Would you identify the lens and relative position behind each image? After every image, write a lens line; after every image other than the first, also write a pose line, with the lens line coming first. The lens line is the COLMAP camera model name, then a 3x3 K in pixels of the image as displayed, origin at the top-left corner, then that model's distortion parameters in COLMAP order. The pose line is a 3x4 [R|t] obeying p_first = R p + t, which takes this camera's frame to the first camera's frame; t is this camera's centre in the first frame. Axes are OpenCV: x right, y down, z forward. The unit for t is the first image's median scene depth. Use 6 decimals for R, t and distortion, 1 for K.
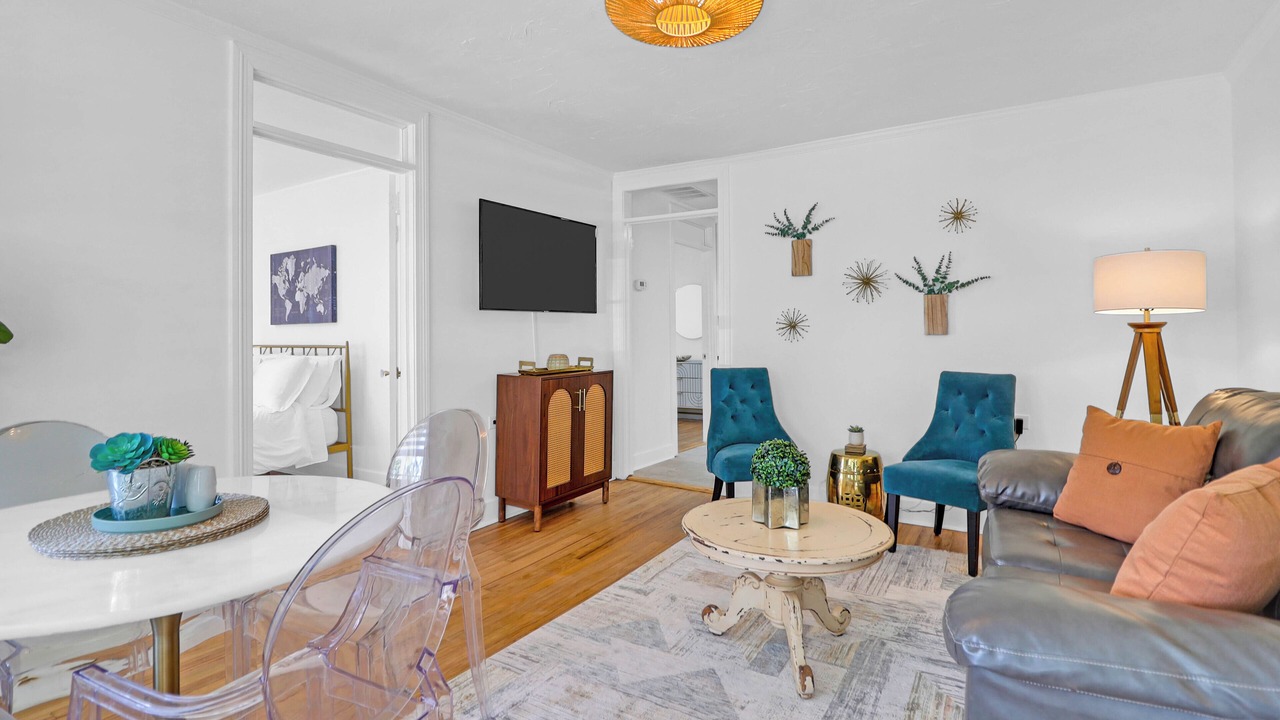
lens RADIAL K [[608.6, 0, 640.5], [0, 608.6, 327.8], [0, 0, 1]] dist [0.000768, -0.000317]
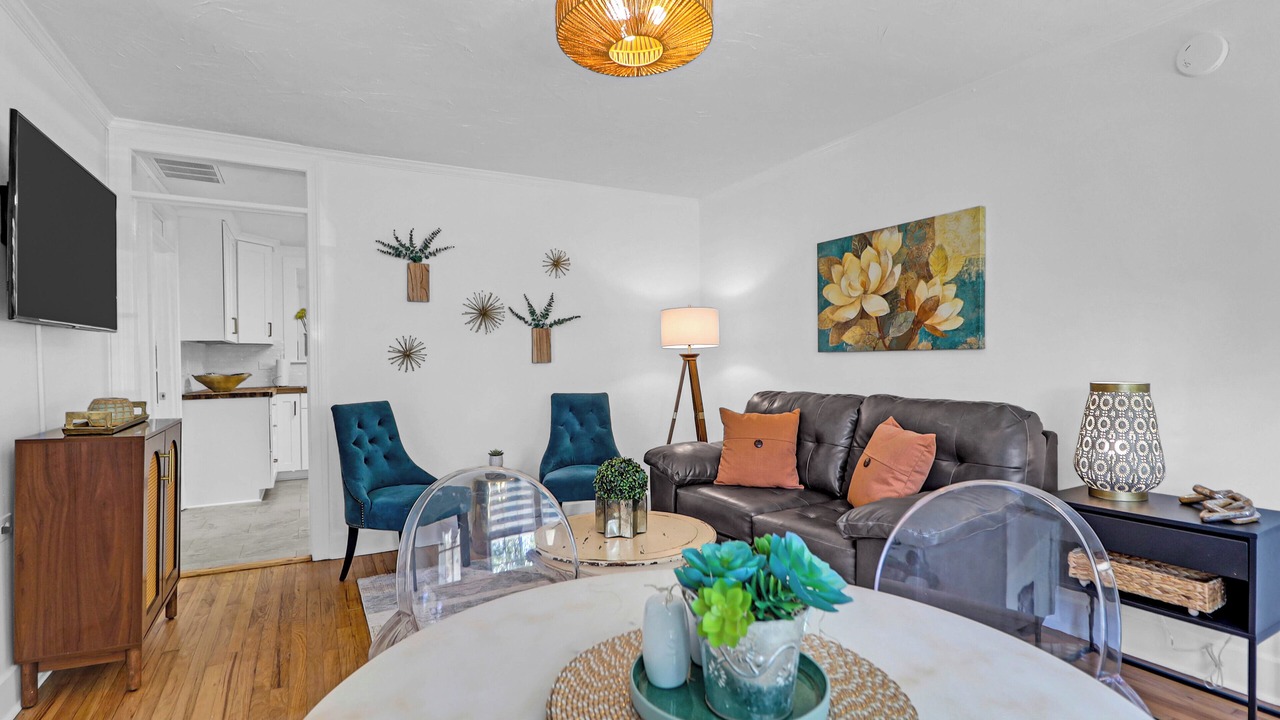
lens RADIAL K [[602.3, 0, 632.4], [0, 602.3, 352.8], [0, 0, 1]] dist [0.001908, -0.013789]
pose [[0.498975, 0.011324, 0.866543, -0.382803], [-0.000842, 0.999920, -0.012582, 0.005851], [-0.866616, 0.005548, 0.498944, 0.245338]]
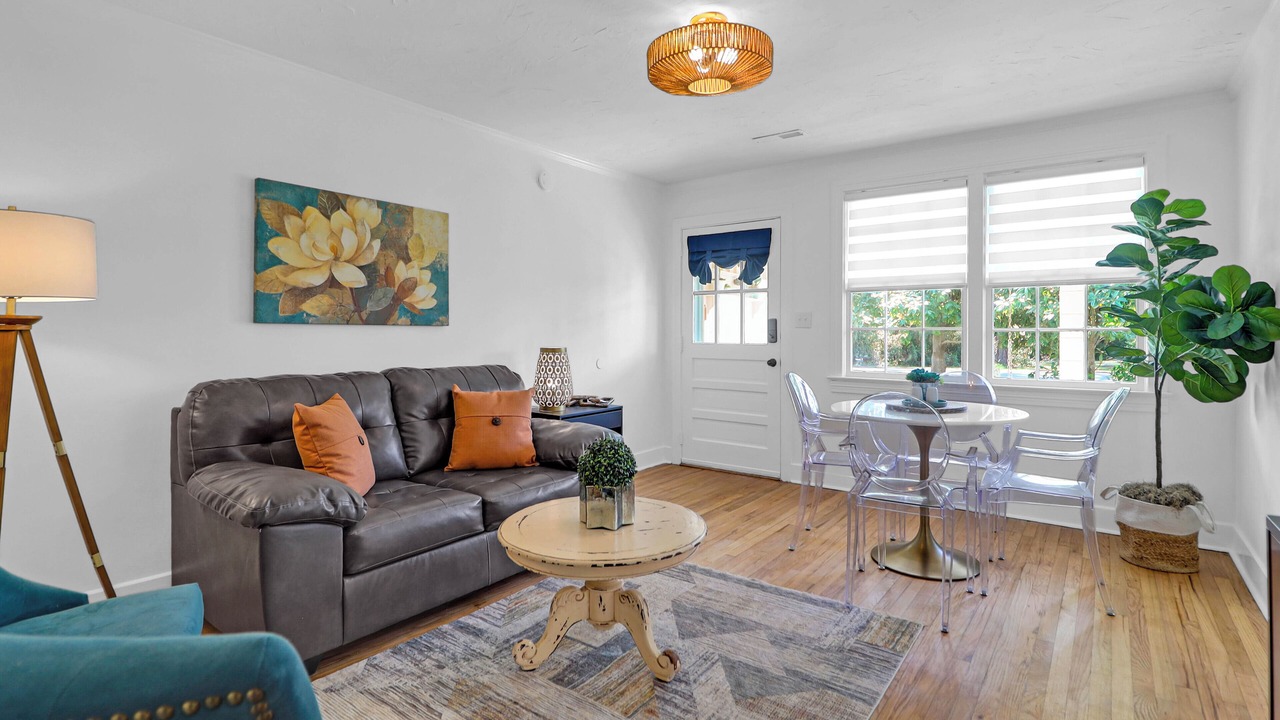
lens RADIAL K [[608.6, 0, 640.5], [0, 608.6, 327.8], [0, 0, 1]] dist [0.000768, -0.000317]
pose [[-0.995059, 0.004057, 0.099201, 0.041128], [0.002091, 0.999800, -0.019909, 0.013406], [-0.099262, -0.019603, -0.994868, 1.086770]]
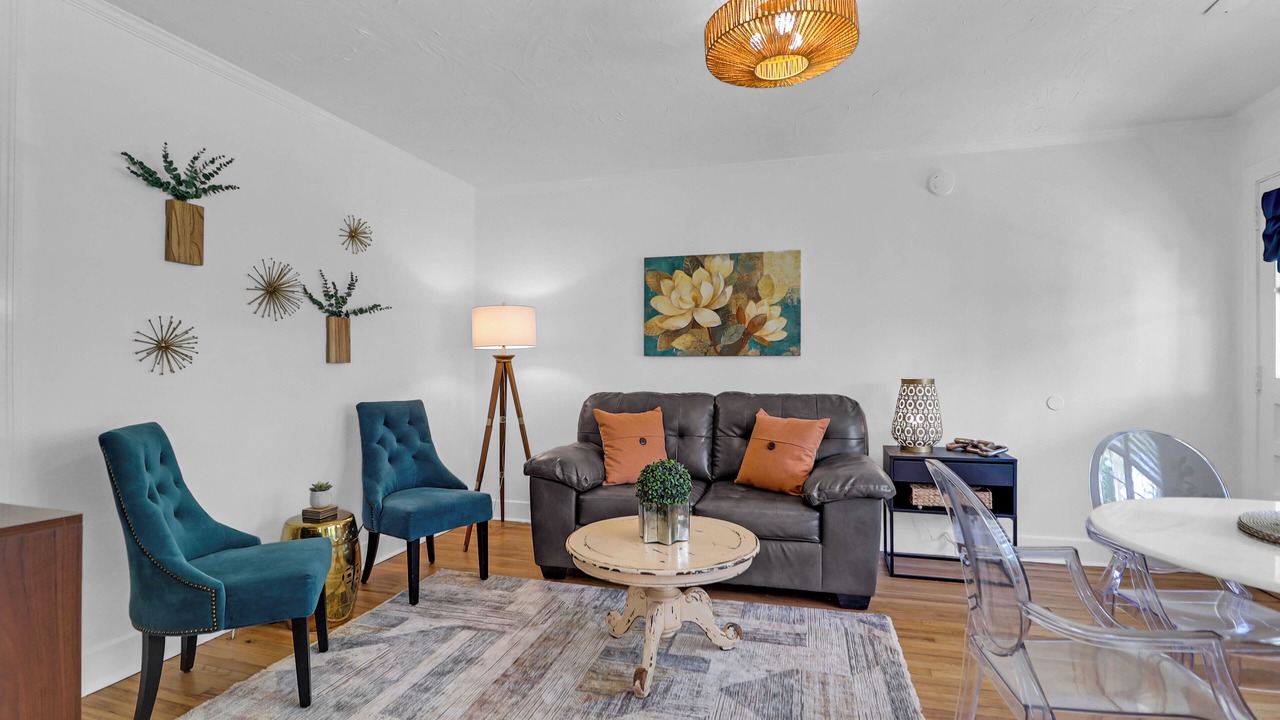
lens RADIAL K [[602.3, 0, 632.4], [0, 602.3, 352.8], [0, 0, 1]] dist [0.001908, -0.013789]
pose [[-0.265050, 0.024379, 0.963926, -0.417882], [-0.007436, 0.999599, -0.027326, 0.015269], [-0.964206, -0.014411, -0.264763, 0.735574]]
